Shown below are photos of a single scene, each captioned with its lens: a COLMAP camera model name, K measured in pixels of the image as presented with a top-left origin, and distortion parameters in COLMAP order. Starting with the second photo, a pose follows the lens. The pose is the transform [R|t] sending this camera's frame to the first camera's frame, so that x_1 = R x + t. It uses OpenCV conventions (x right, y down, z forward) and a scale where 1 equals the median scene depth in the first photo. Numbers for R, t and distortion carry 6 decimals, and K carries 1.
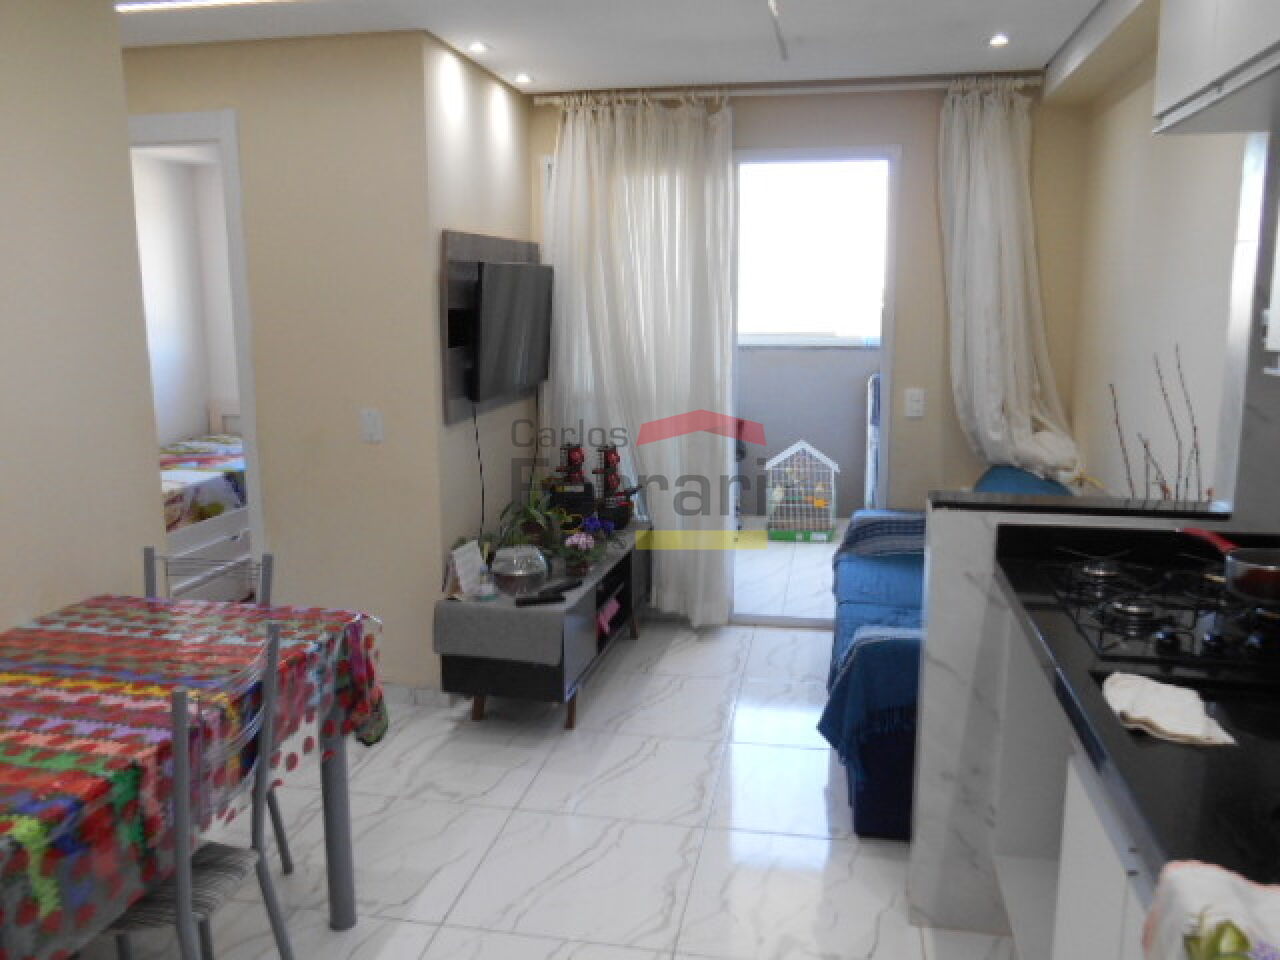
lens RADIAL K [[998.8, 0, 639.5], [0, 998.8, 461.1], [0, 0, 1]] dist [-0.000437, -0.002544]
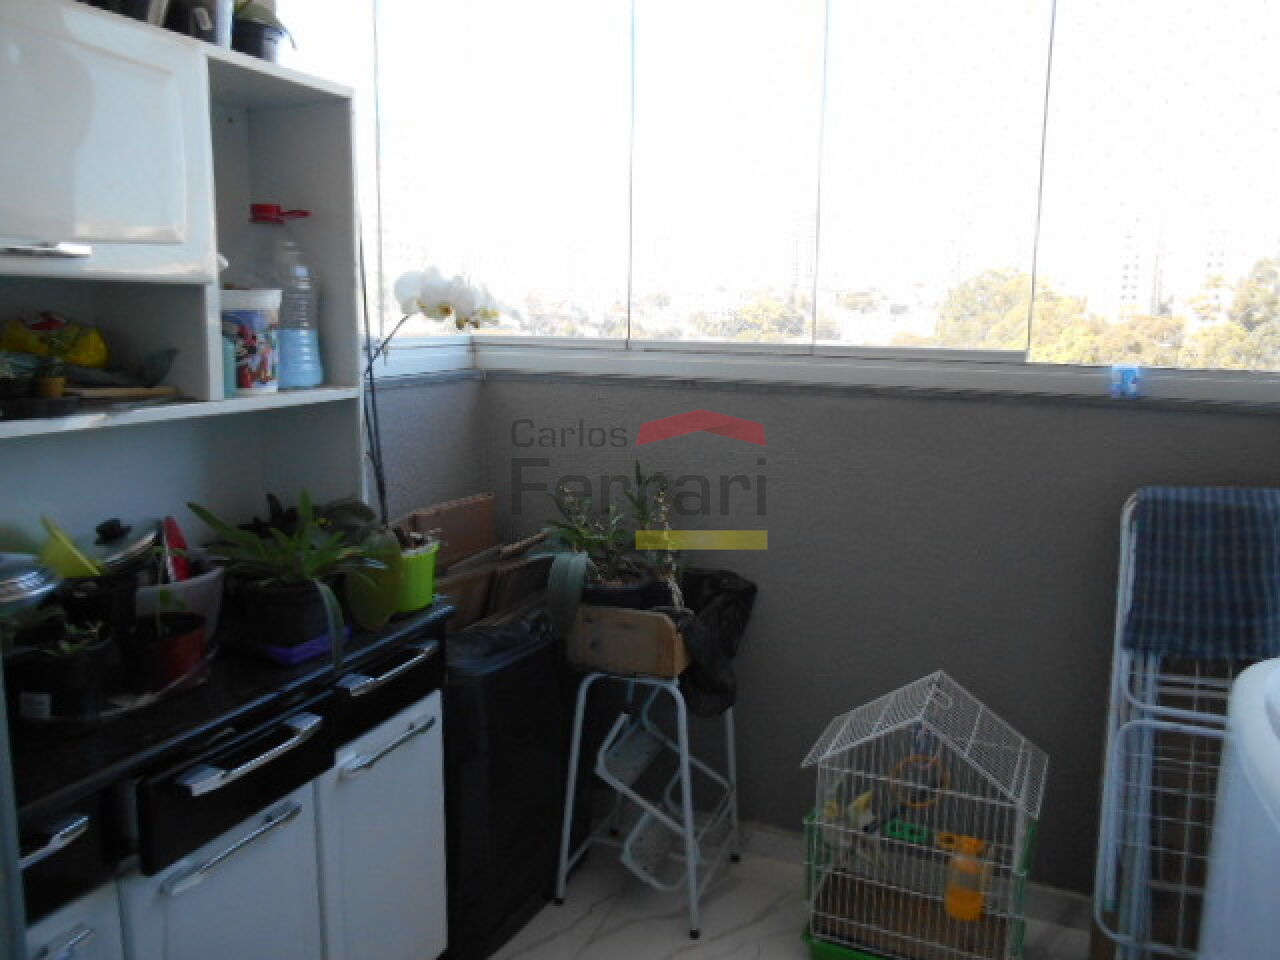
lens RADIAL K [[998.8, 0, 639.5], [0, 998.8, 461.1], [0, 0, 1]] dist [-0.000437, -0.002544]
pose [[0.979863, 0.046847, -0.194096, 0.203365], [-0.048231, 0.998833, -0.002409, -0.126594], [0.193756, 0.011722, 0.980980, 0.957281]]
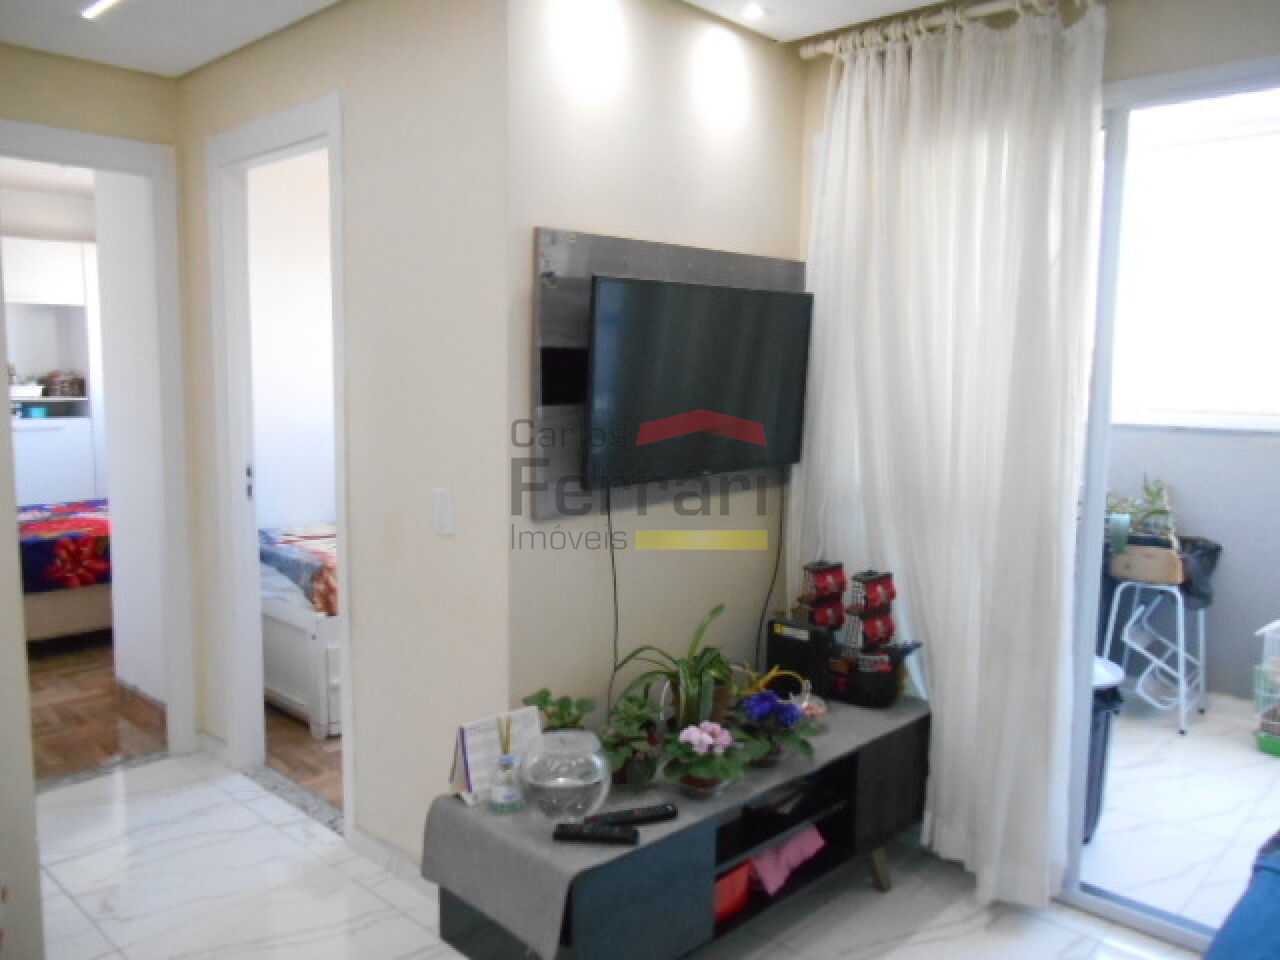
lens RADIAL K [[998.8, 0, 639.5], [0, 998.8, 461.1], [0, 0, 1]] dist [-0.000437, -0.002544]
pose [[0.854027, 0.068083, -0.515754, 0.172298], [-0.101968, 0.994076, -0.037623, -0.048040], [0.510137, 0.084722, 0.855910, 0.390849]]
